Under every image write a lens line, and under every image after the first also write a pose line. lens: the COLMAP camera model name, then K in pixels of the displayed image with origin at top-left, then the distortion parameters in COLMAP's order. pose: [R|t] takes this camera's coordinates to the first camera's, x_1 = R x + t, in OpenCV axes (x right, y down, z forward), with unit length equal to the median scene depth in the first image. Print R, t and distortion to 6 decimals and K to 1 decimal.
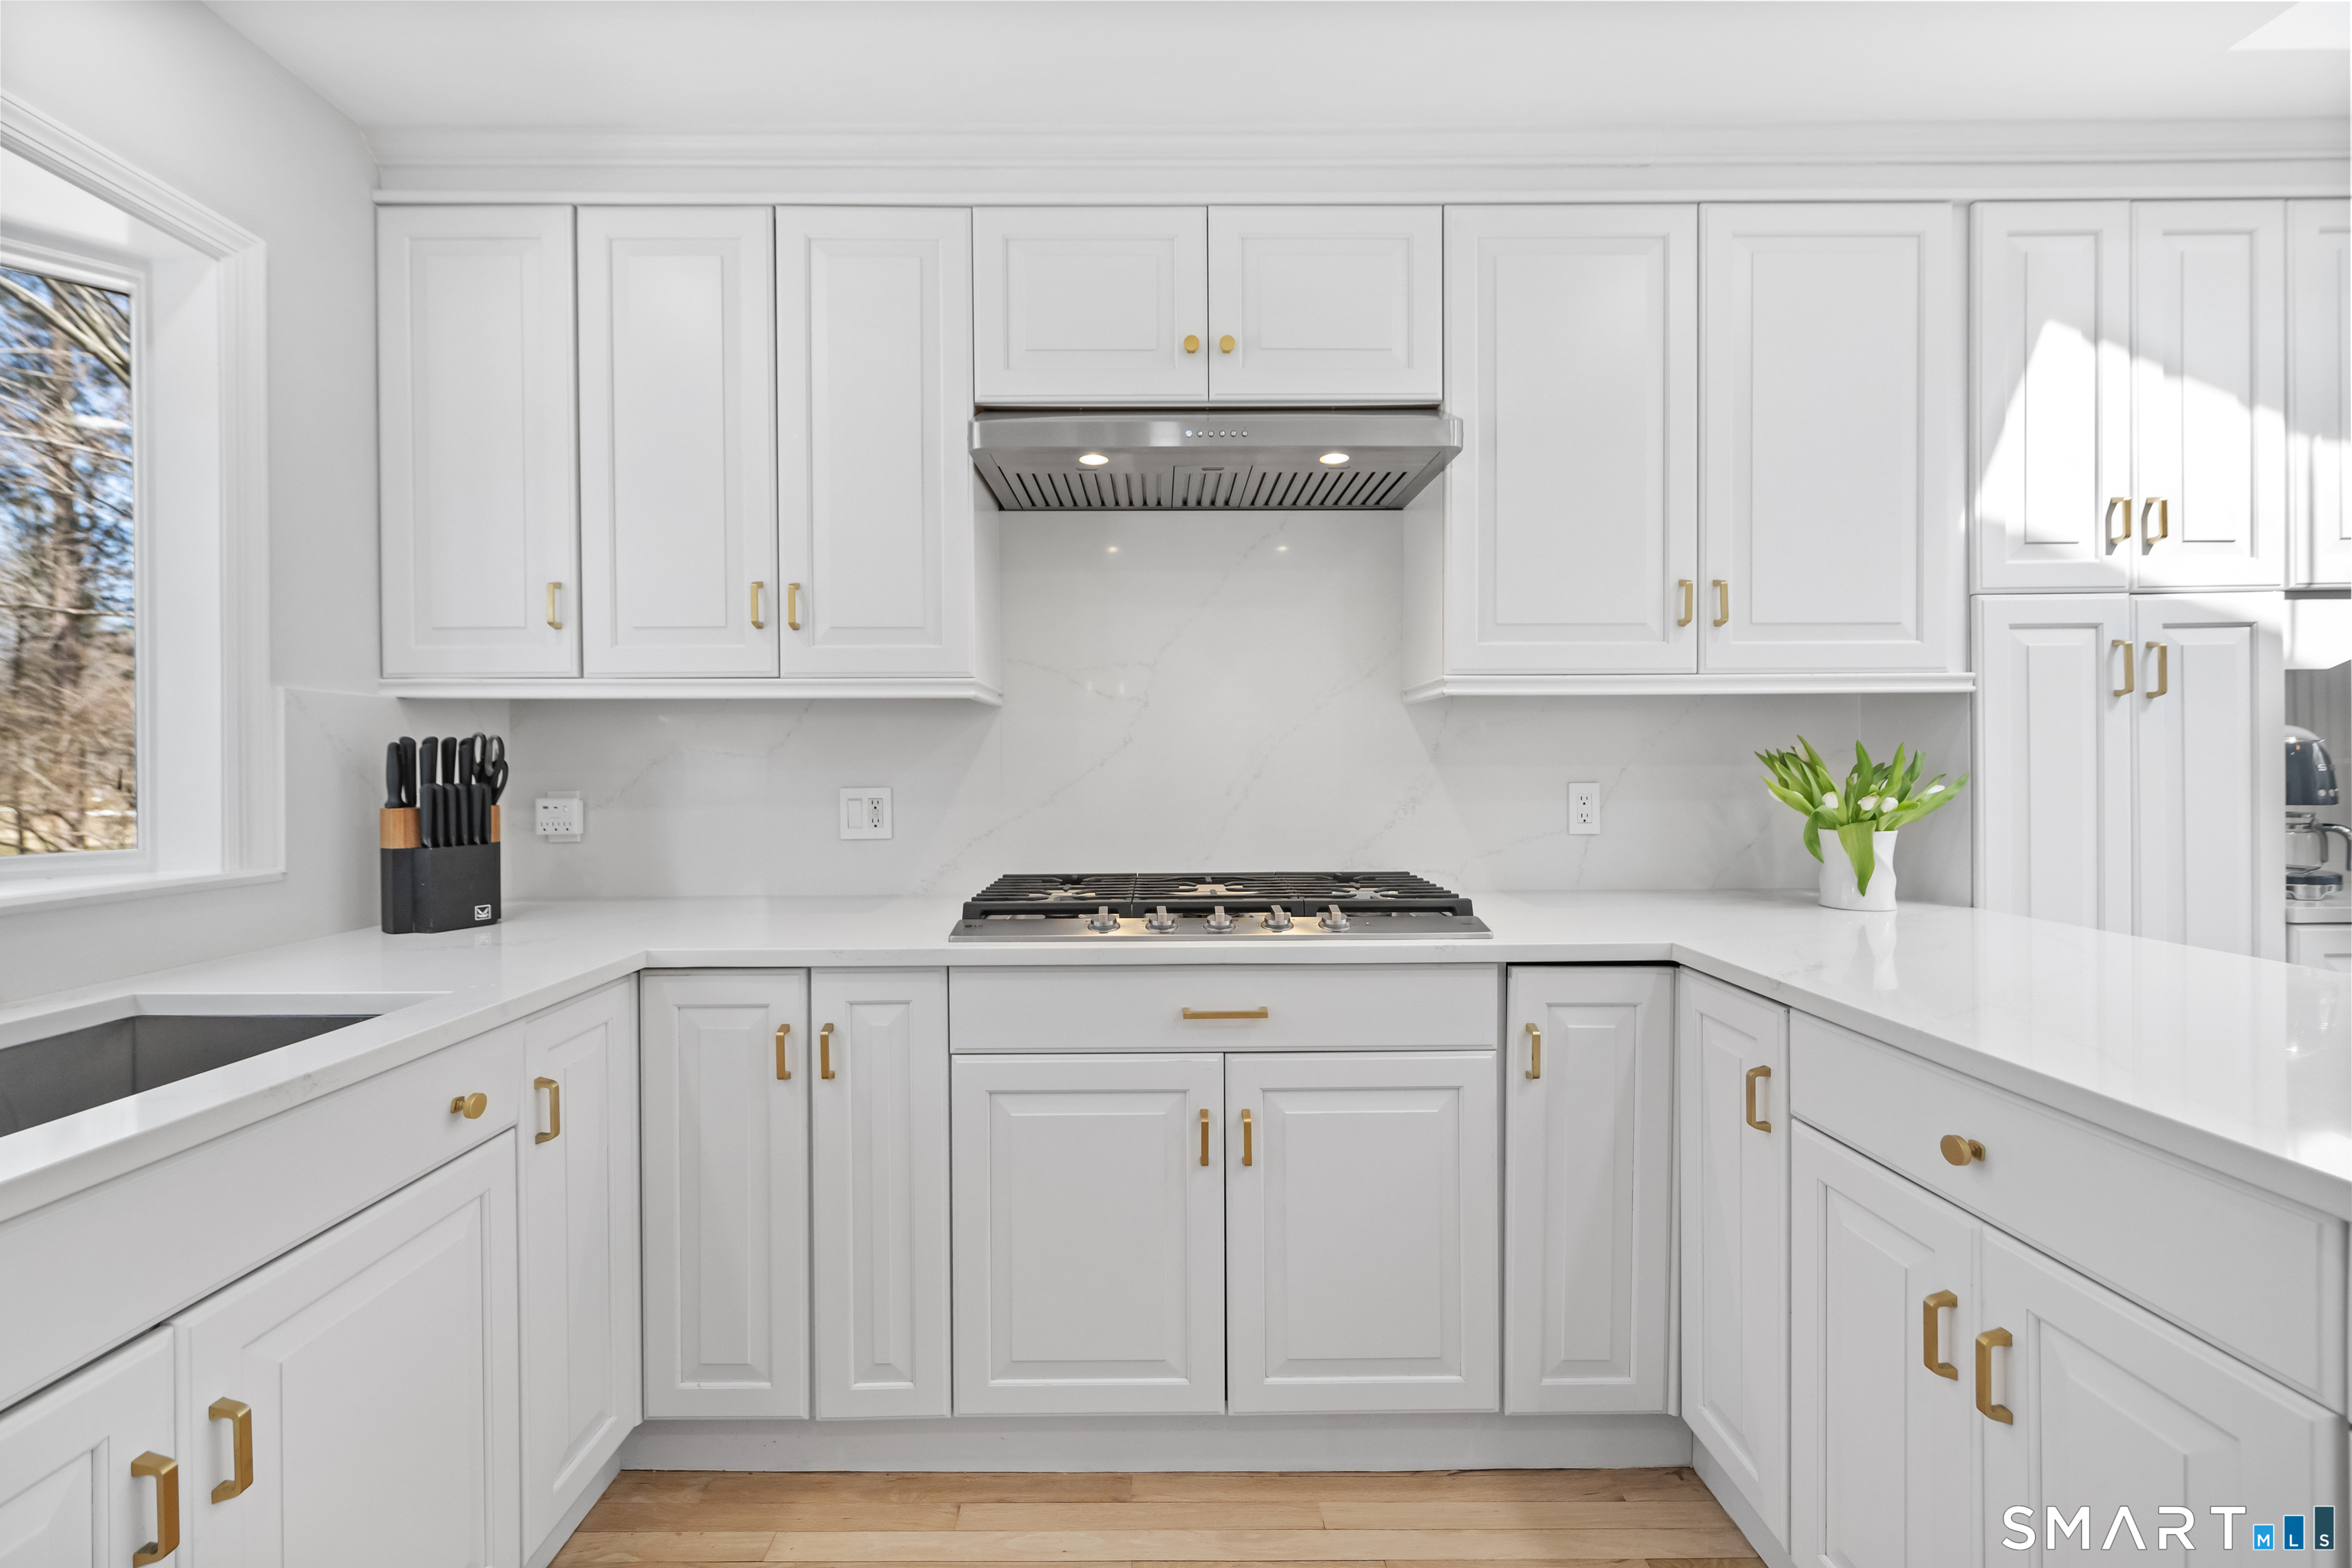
lens RADIAL K [[966.4, 0, 1172.4], [0, 966.4, 778.8], [0, 0, 1]] dist [-0.000798, -0.000371]
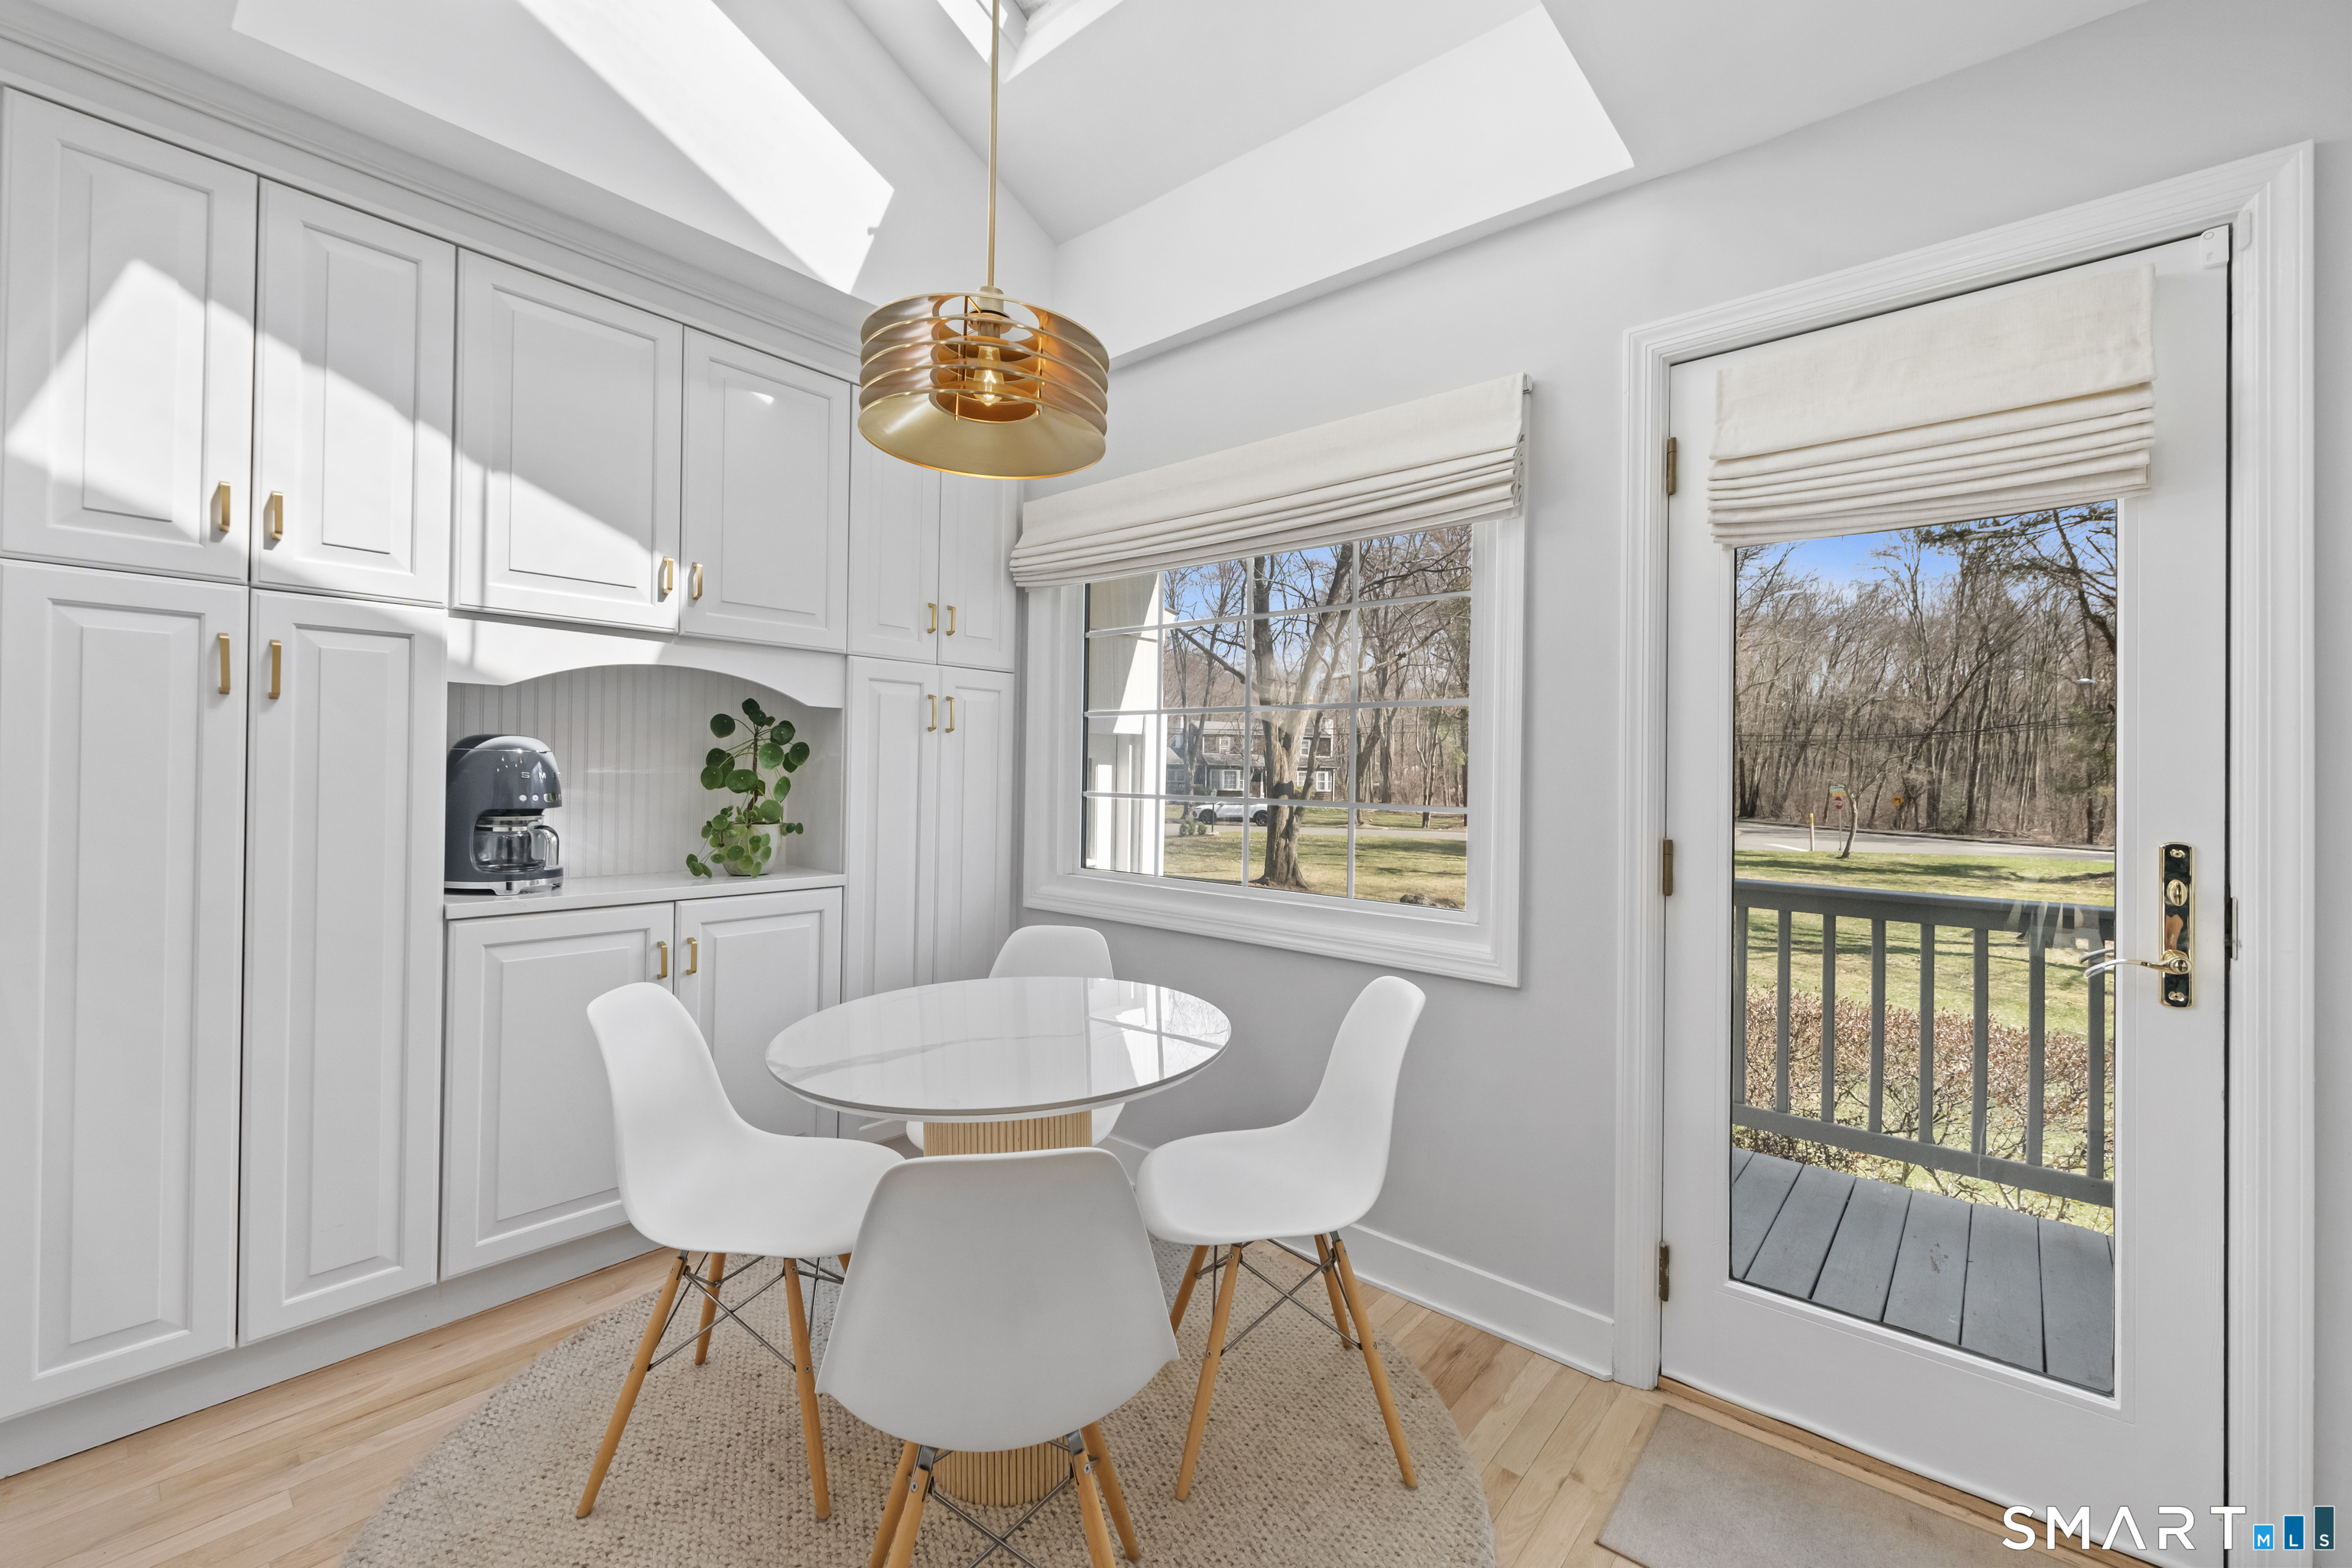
lens RADIAL K [[966.4, 0, 1173.8], [0, 966.4, 785.3], [0, 0, 1]] dist [-0.000798, -0.000371]
pose [[0.654679, 0.005973, 0.755884, 0.871389], [-0.015774, 0.999859, 0.005761, -0.018012], [-0.755743, -0.015695, 0.654681, -0.297331]]
